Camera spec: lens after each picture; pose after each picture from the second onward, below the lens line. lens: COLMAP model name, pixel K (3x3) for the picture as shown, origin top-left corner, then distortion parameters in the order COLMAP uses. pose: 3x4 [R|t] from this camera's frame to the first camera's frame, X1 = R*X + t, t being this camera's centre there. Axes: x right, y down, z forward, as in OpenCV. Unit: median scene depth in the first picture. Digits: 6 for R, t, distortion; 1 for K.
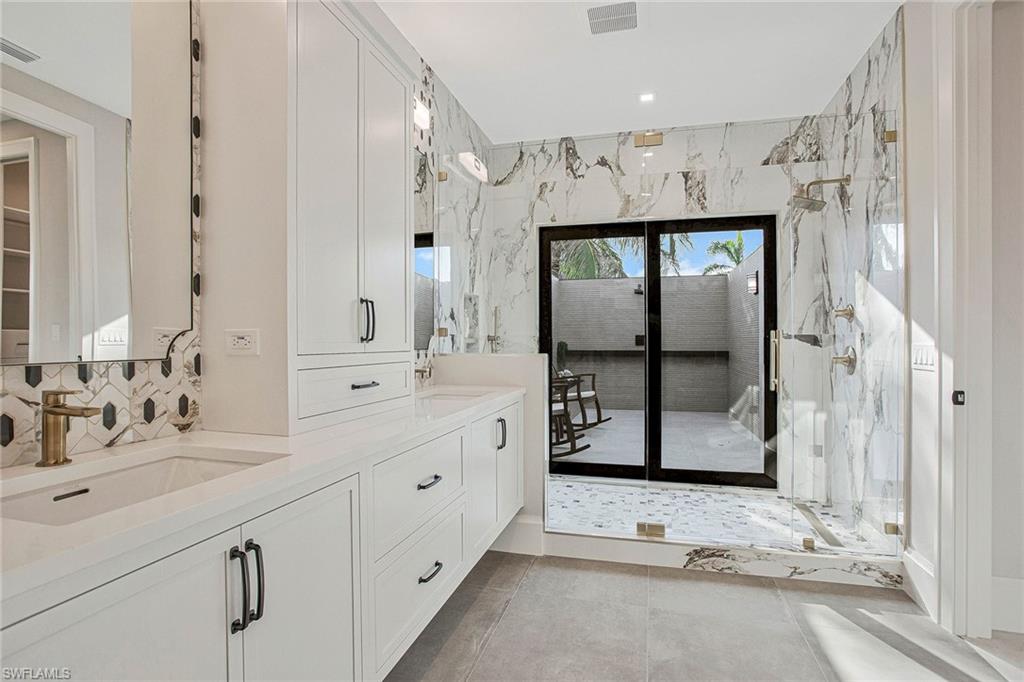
lens RADIAL K [[506.5, 0, 476.7], [0, 506.5, 343.9], [0, 0, 1]] dist [-0.056714, 0.001437]
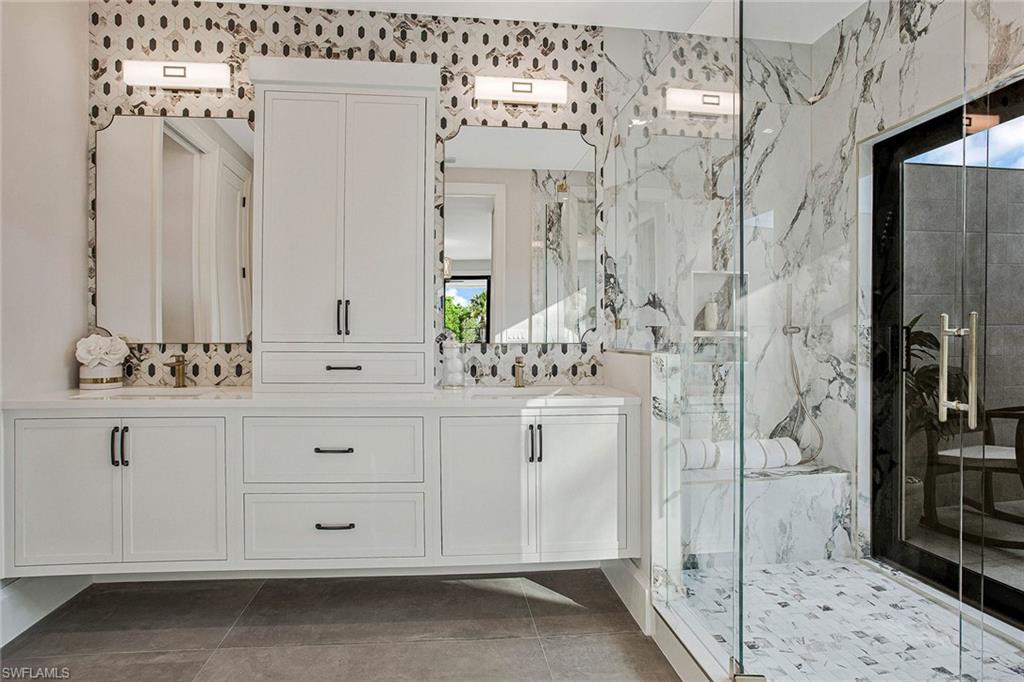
lens RADIAL K [[506.5, 0, 476.7], [0, 506.5, 343.9], [0, 0, 1]] dist [-0.056714, 0.001437]
pose [[0.396396, 0.004872, -0.918067, 0.542629], [-0.008284, 0.999964, 0.001730, 0.008703], [0.918042, 0.006920, 0.396423, 0.400185]]
